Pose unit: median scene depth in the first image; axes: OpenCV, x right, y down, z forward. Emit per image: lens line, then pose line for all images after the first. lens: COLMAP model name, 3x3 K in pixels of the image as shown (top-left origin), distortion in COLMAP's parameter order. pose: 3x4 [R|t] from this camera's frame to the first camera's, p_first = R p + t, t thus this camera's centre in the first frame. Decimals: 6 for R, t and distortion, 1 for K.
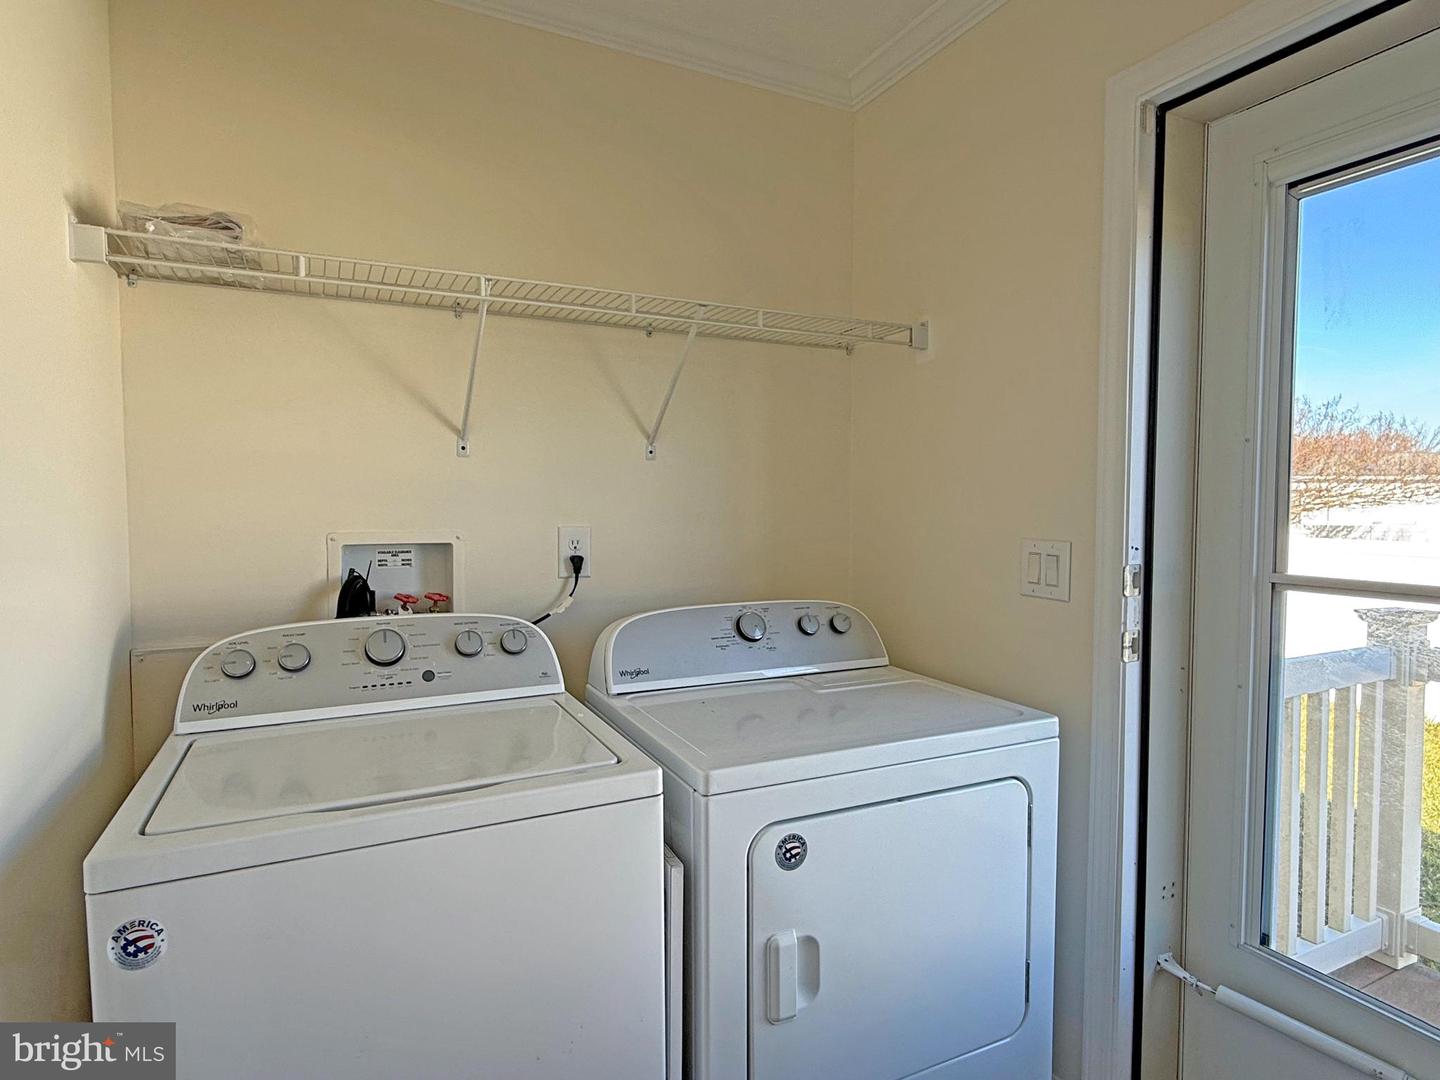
lens RADIAL K [[816.1, 0, 712.8], [0, 816.1, 537.3], [0, 0, 1]] dist [0.000544, -0.001527]
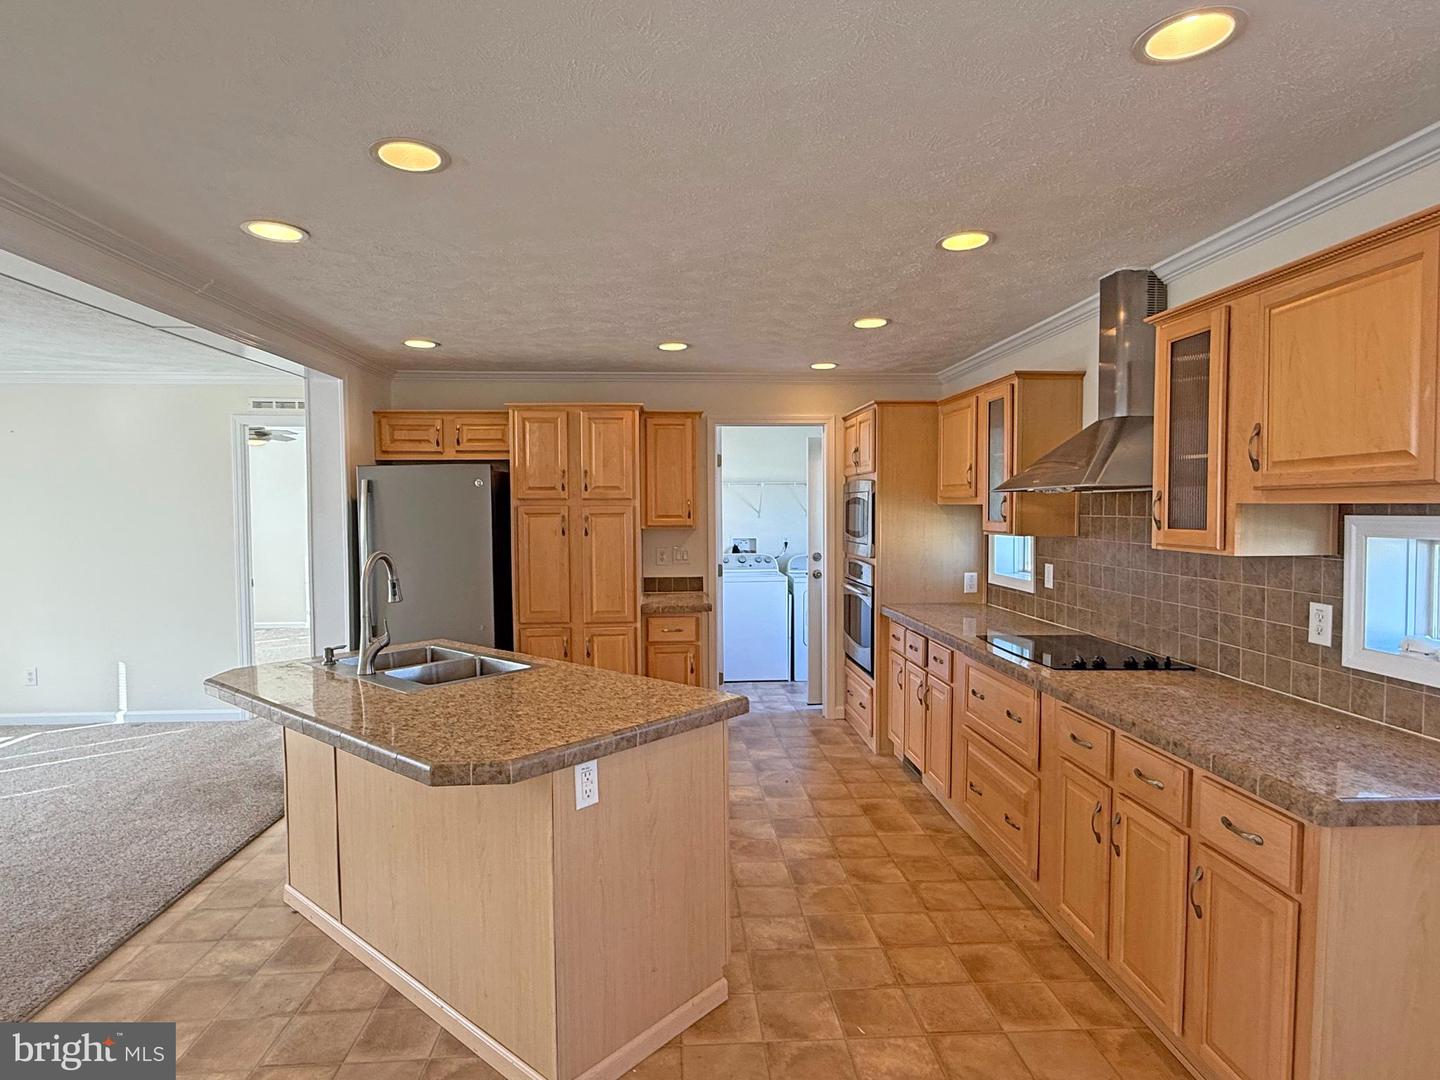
lens RADIAL K [[816.1, 0, 709.4], [0, 816.1, 541.7], [0, 0, 1]] dist [0.000544, -0.001527]
pose [[0.915928, 0.017809, -0.400948, 1.143555], [-0.019051, 0.999818, 0.000889, 0.025518], [0.400891, 0.006824, 0.916100, -2.949689]]
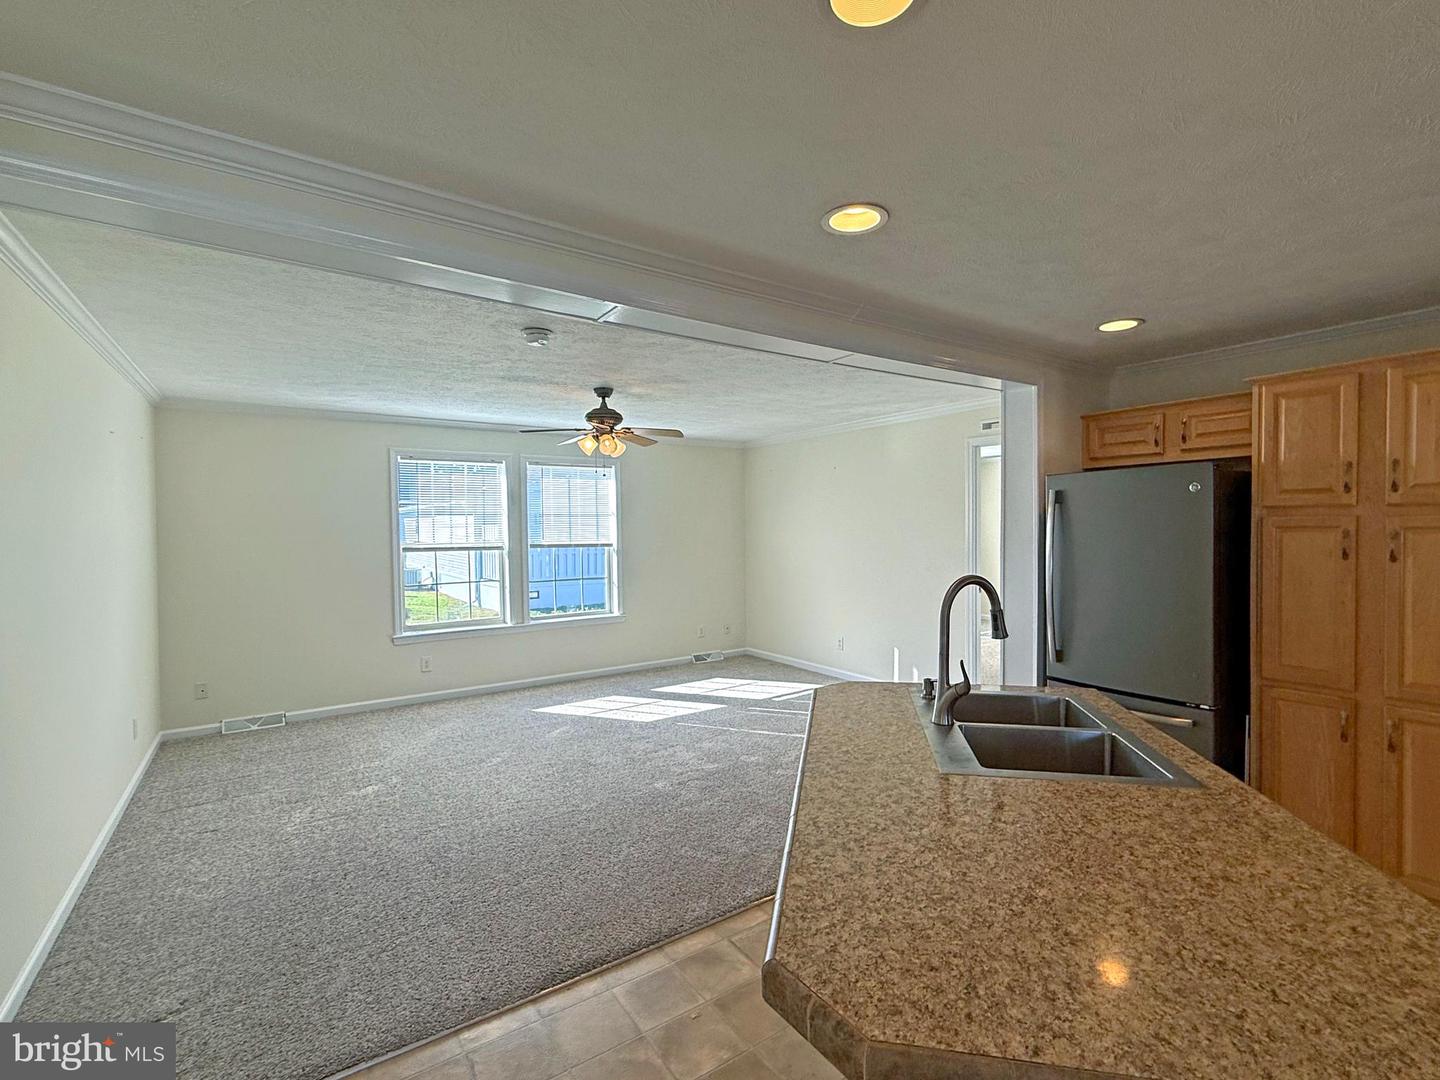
lens RADIAL K [[654.9, 0, 715.3], [0, 654.9, 540.8], [0, 0, 1]] dist [-0.002977, -0.001259]
pose [[0.127462, 0.027650, -0.991458, 0.871883], [-0.038616, 0.998992, 0.022896, -0.004983], [0.991091, 0.035368, 0.128401, -2.239287]]
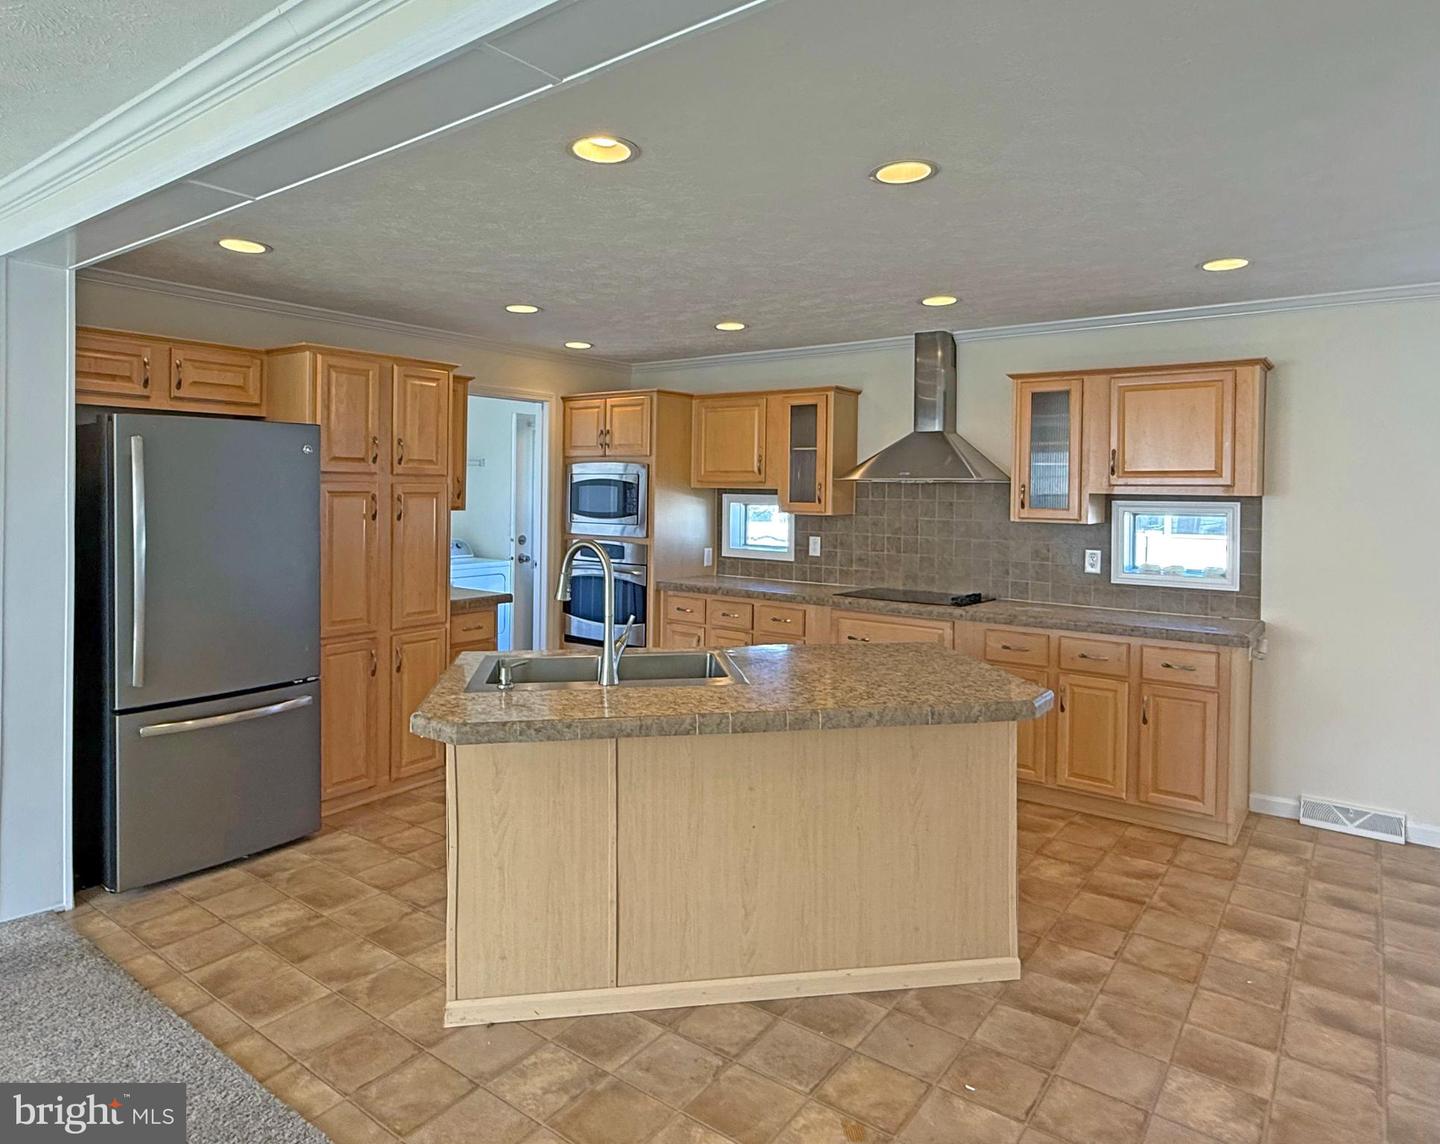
lens RADIAL K [[904.3, 0, 730.9], [0, 904.3, 500.5], [0, 0, 1]] dist [0.005358, -0.007730]
pose [[0.887450, 0.010957, 0.460774, -0.645117], [0.004559, 0.999460, -0.032546, 0.045882], [-0.460882, 0.030983, 0.886921, -3.180030]]
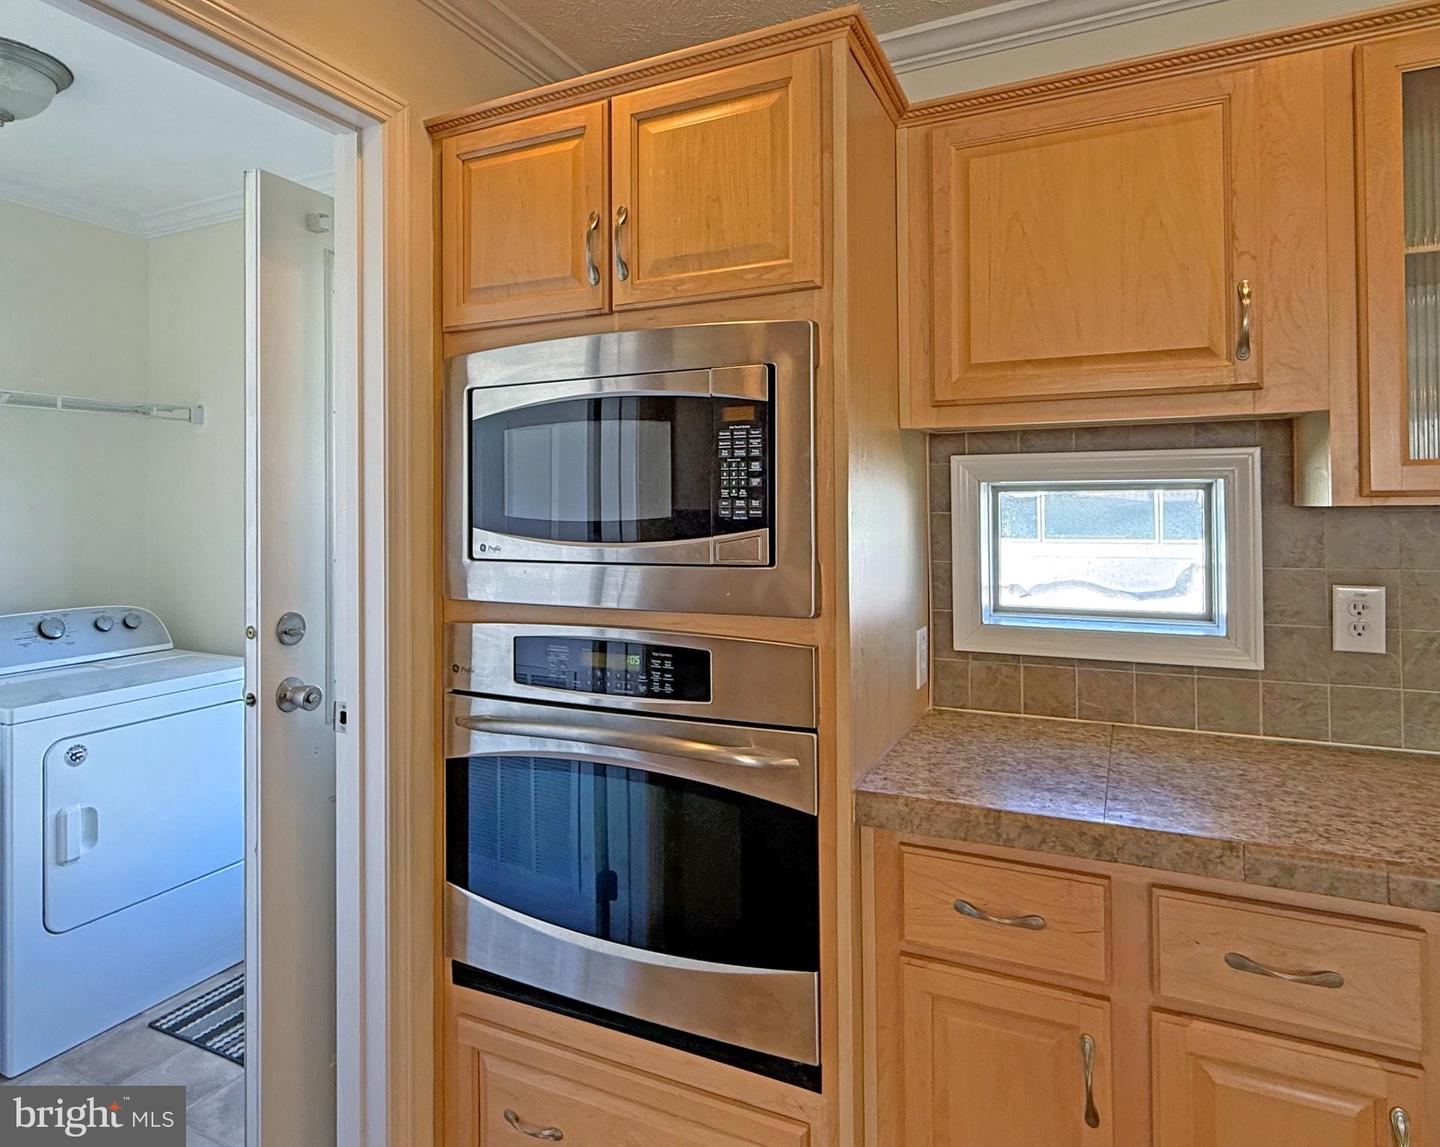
lens RADIAL K [[904.3, 0, 685.0], [0, 904.3, 490.1], [0, 0, 1]] dist [0.005358, -0.007730]
pose [[0.802436, 0.004889, 0.596718, -0.005688], [0.034152, 0.997951, -0.054103, -0.000028], [-0.595760, 0.063794, 0.800625, -0.808587]]
